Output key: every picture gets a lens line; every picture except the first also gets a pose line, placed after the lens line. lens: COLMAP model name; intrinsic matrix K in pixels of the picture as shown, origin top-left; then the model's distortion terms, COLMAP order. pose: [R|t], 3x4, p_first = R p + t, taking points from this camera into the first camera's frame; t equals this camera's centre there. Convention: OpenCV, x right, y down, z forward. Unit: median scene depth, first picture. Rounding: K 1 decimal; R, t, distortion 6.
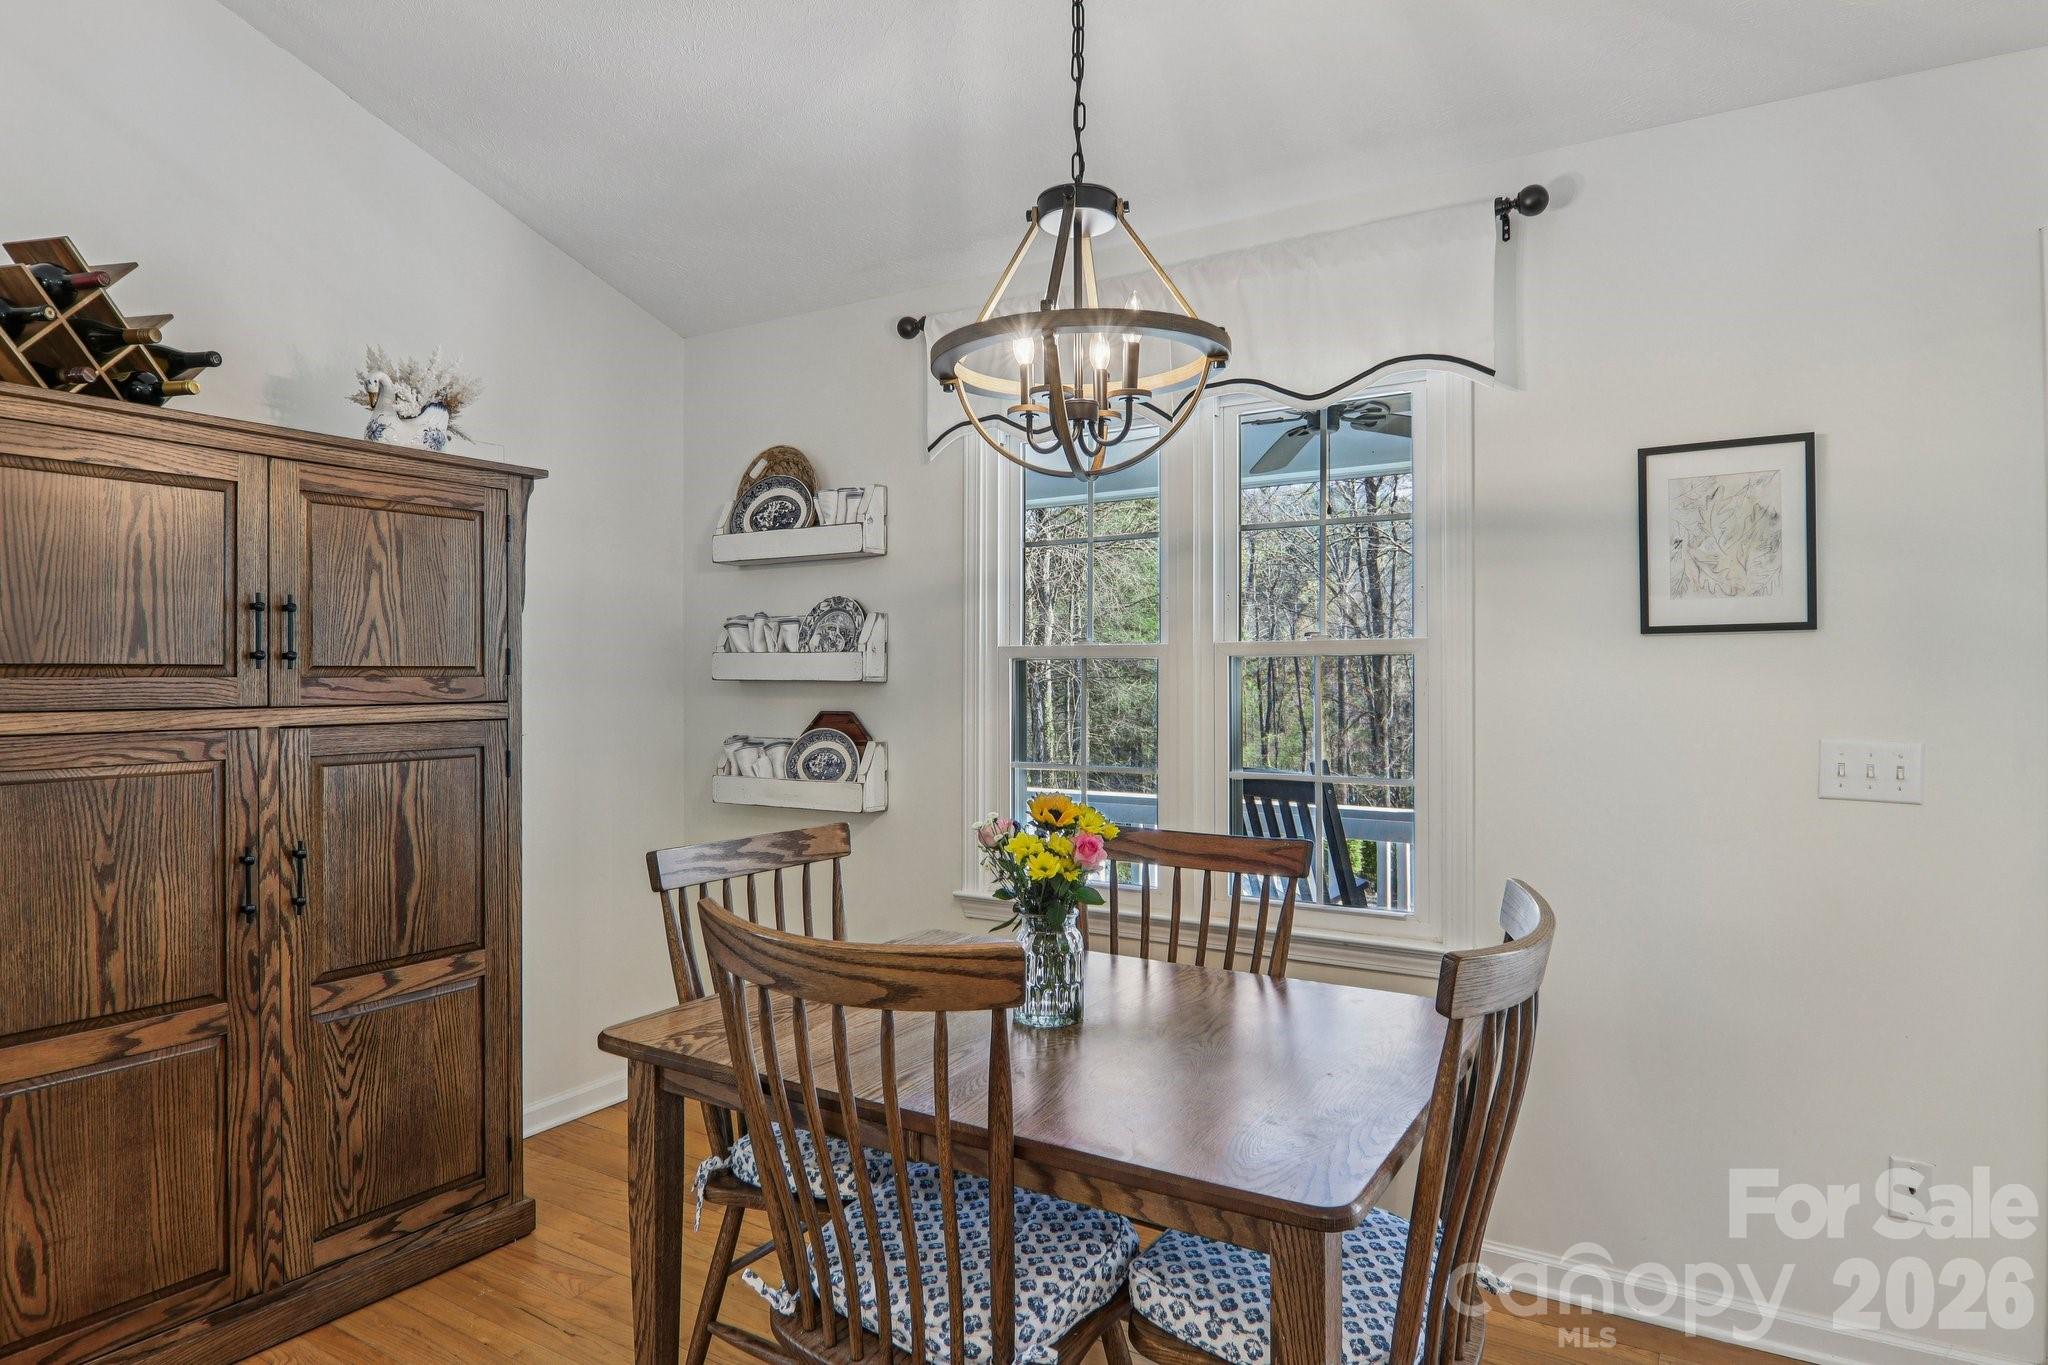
lens RADIAL K [[1155.3, 0, 1003.2], [0, 1155.3, 676.0], [0, 0, 1]] dist [-0.005193, -0.008718]
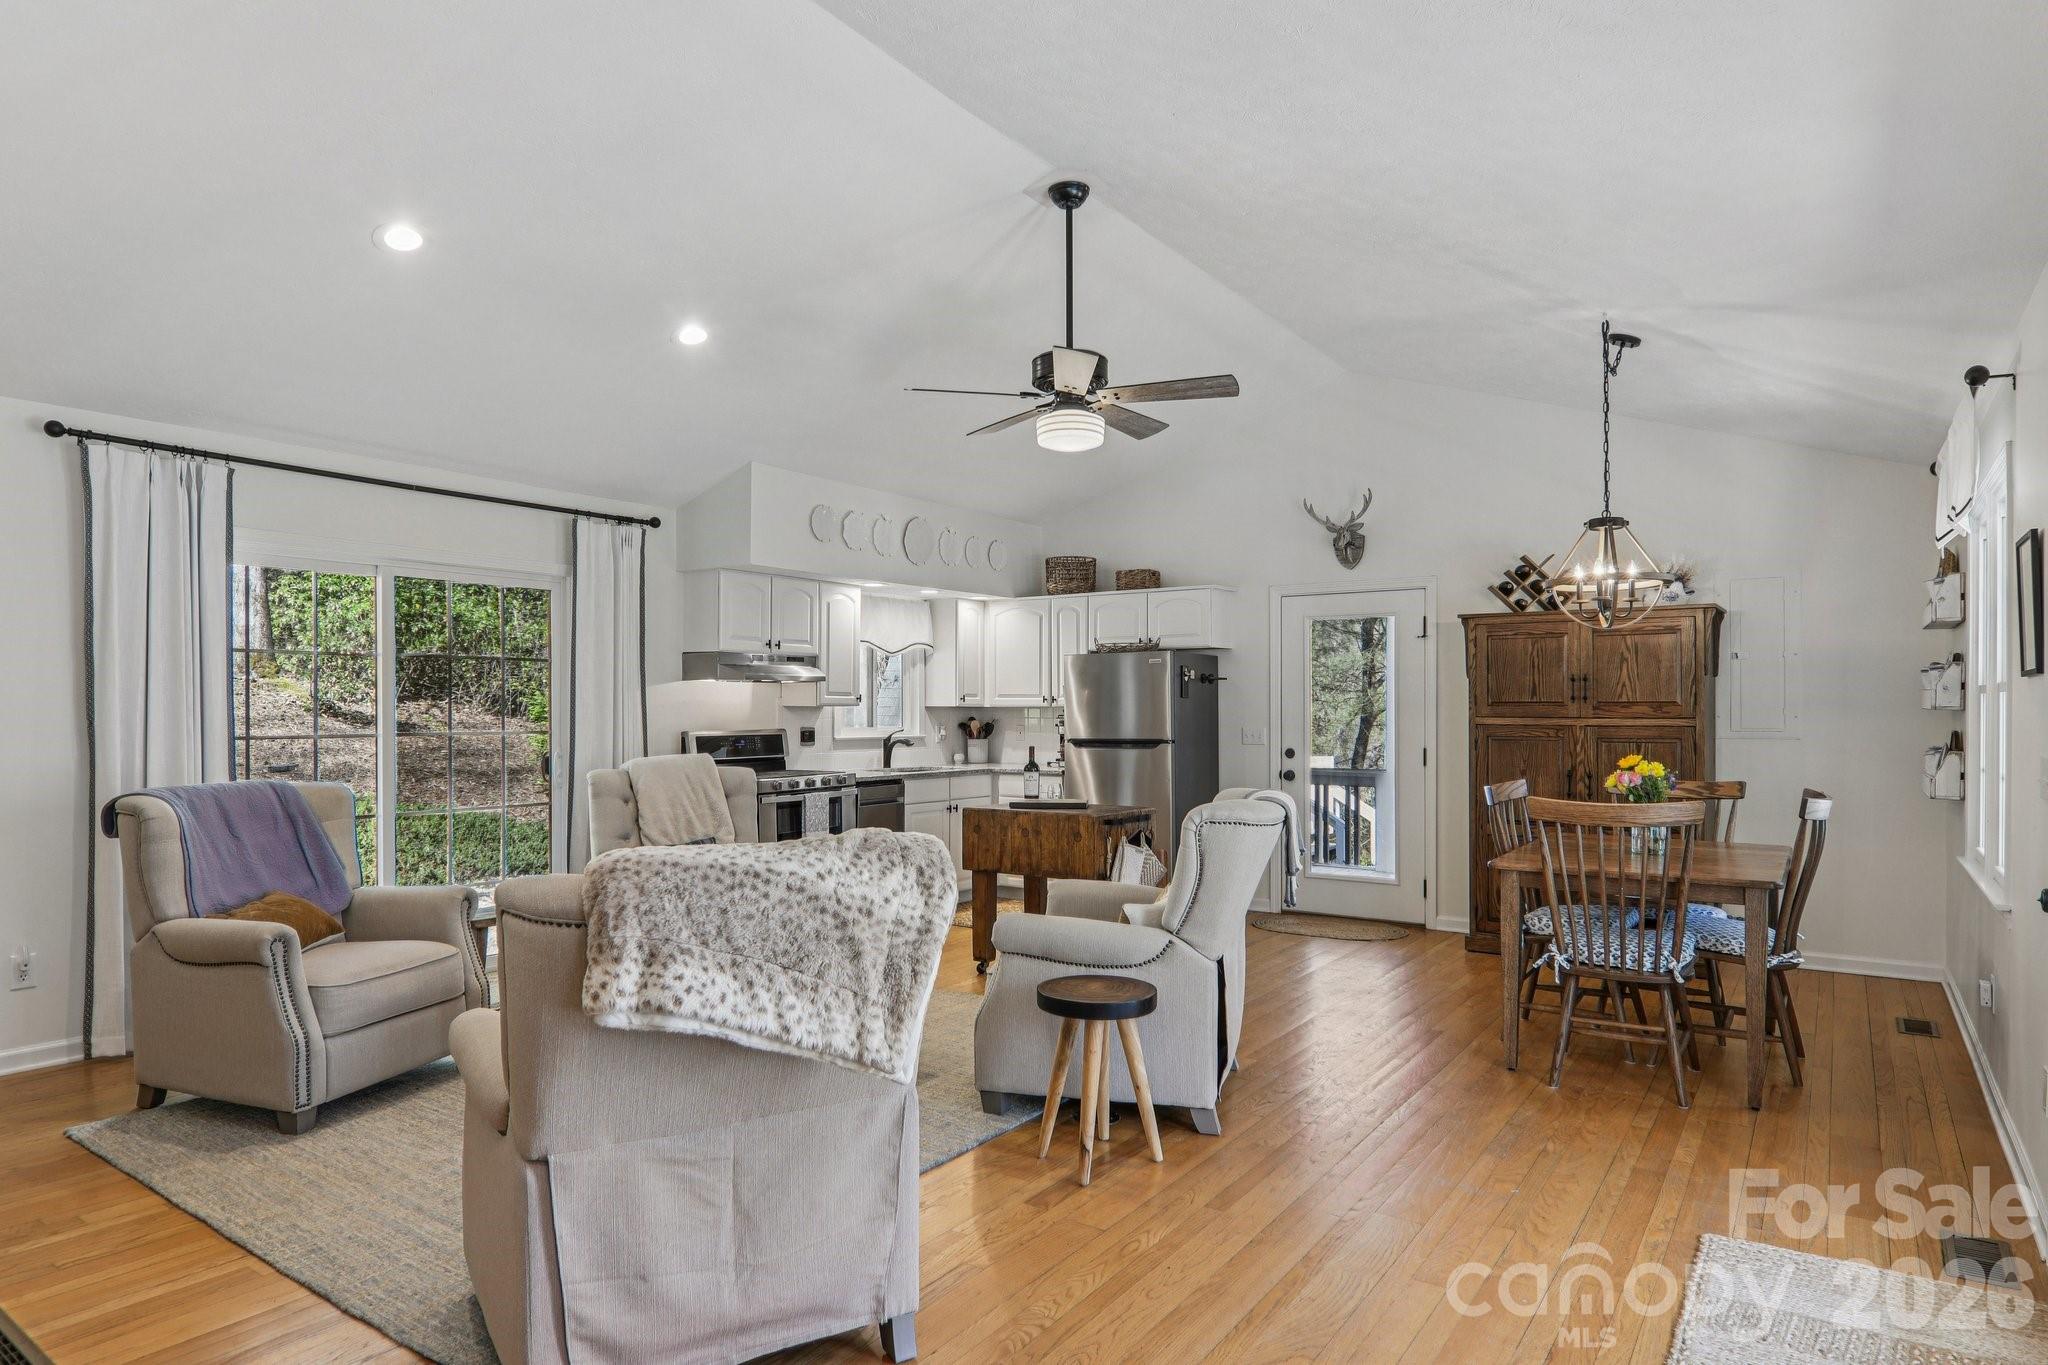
lens RADIAL K [[1155.3, 0, 1022.7], [0, 1155.3, 711.4], [0, 0, 1]] dist [-0.005193, -0.008718]
pose [[-0.050566, 0.006265, -0.998701, 1.964504], [0.002554, 0.999978, 0.006143, -0.006465], [0.998717, -0.002240, -0.050580, -0.122238]]
